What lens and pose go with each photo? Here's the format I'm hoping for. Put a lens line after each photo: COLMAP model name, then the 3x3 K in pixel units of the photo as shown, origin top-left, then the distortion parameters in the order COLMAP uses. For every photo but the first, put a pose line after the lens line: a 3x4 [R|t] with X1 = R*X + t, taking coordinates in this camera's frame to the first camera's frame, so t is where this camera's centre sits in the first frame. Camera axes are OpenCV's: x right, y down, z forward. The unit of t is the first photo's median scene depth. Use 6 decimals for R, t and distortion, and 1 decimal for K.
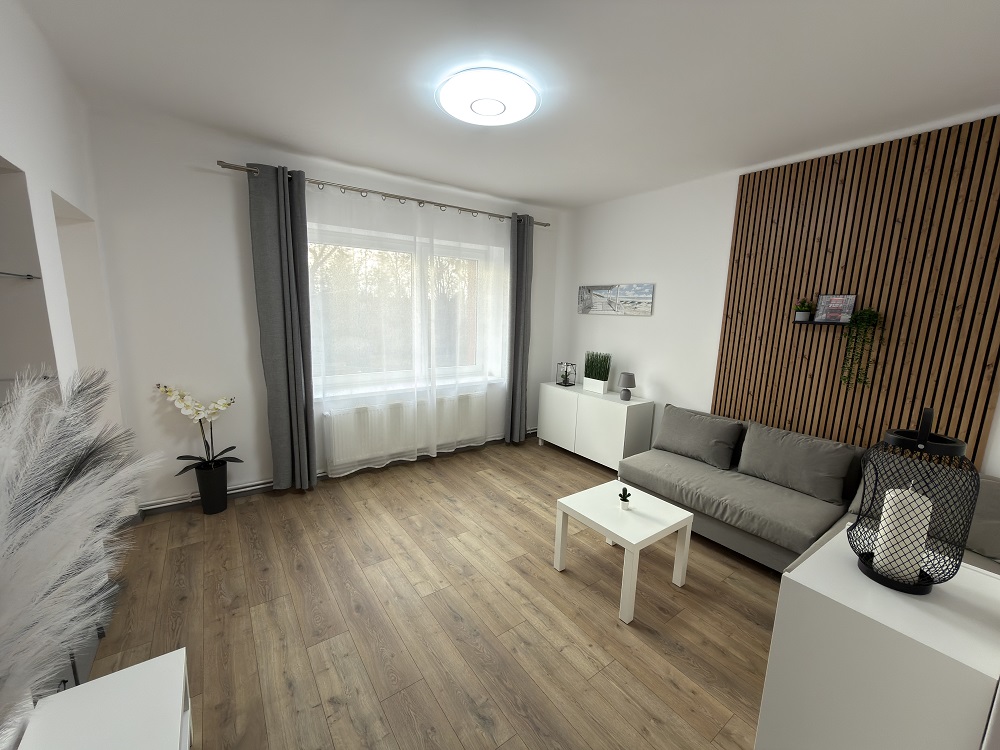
lens RADIAL K [[399.8, 0, 501.3], [0, 399.8, 376.0], [0, 0, 1]] dist [0.000760, -0.000171]
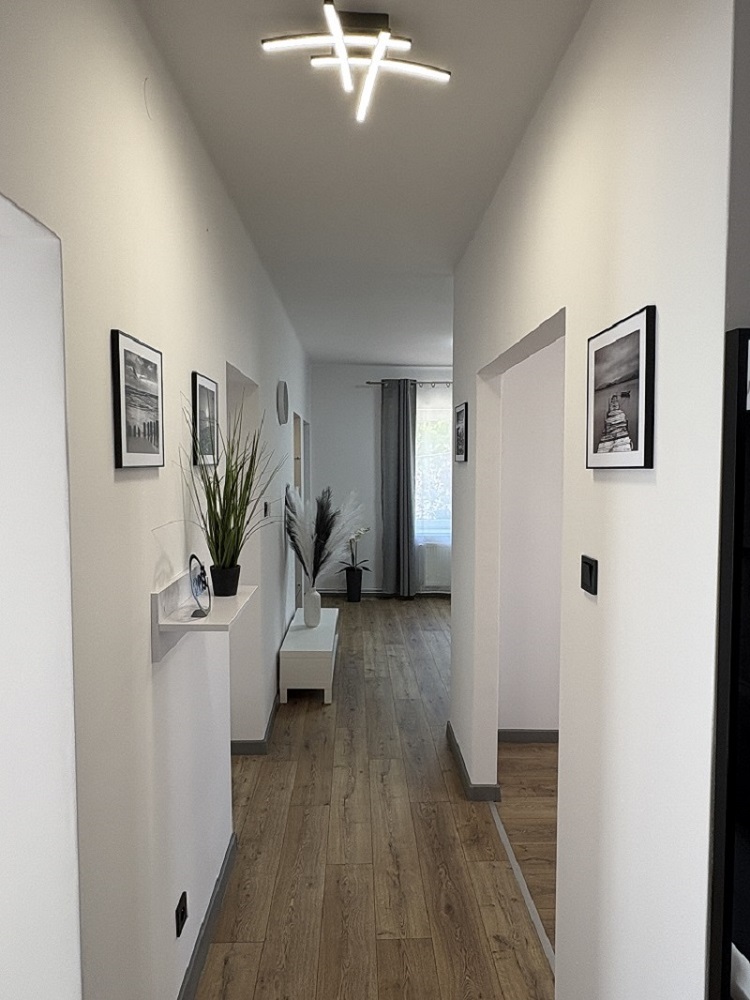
lens RADIAL K [[626.3, 0, 374.0], [0, 626.3, 496.9], [0, 0, 1]] dist [-0.001050, 0.001551]
pose [[0.828421, 0.004618, -0.560087, 0.696018], [-0.070297, 0.992916, -0.095788, 0.163900], [0.555677, 0.118725, 0.822877, -0.959445]]
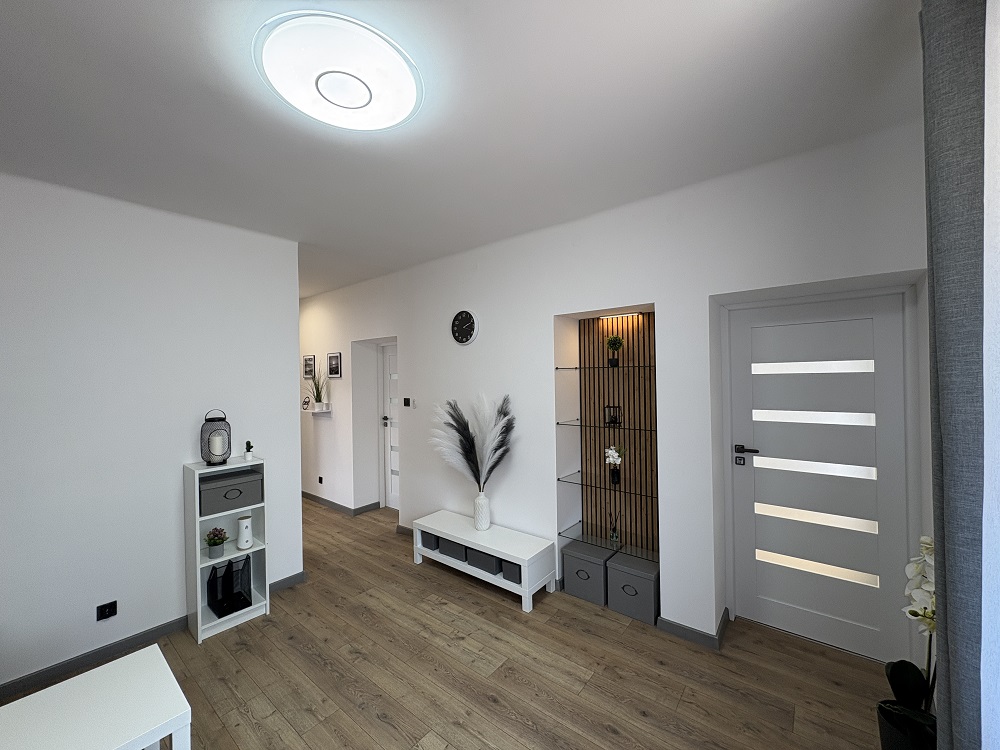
lens RADIAL K [[396.9, 0, 499.0], [0, 396.9, 375.6], [0, 0, 1]] dist [-0.001922, 0.001004]
pose [[-0.964062, -0.013576, -0.265332, -0.076057], [-0.055651, 0.986857, 0.151710, -0.214828], [0.259785, 0.161024, -0.952147, 1.217920]]
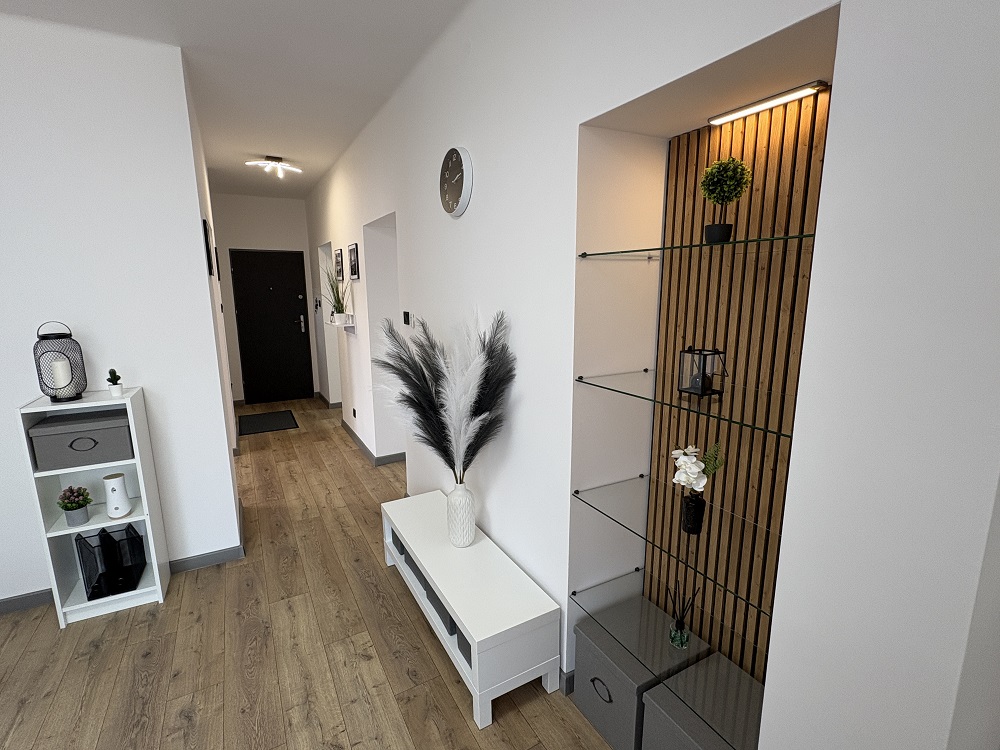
lens RADIAL K [[474.0, 0, 497.8], [0, 474.0, 374.4], [0, 0, 1]] dist [-0.009624, 0.003725]
pose [[-0.993141, -0.042405, 0.108959, -0.439015], [-0.001798, 0.937339, 0.348413, -0.149002], [-0.116906, 0.345827, -0.930987, 0.853866]]
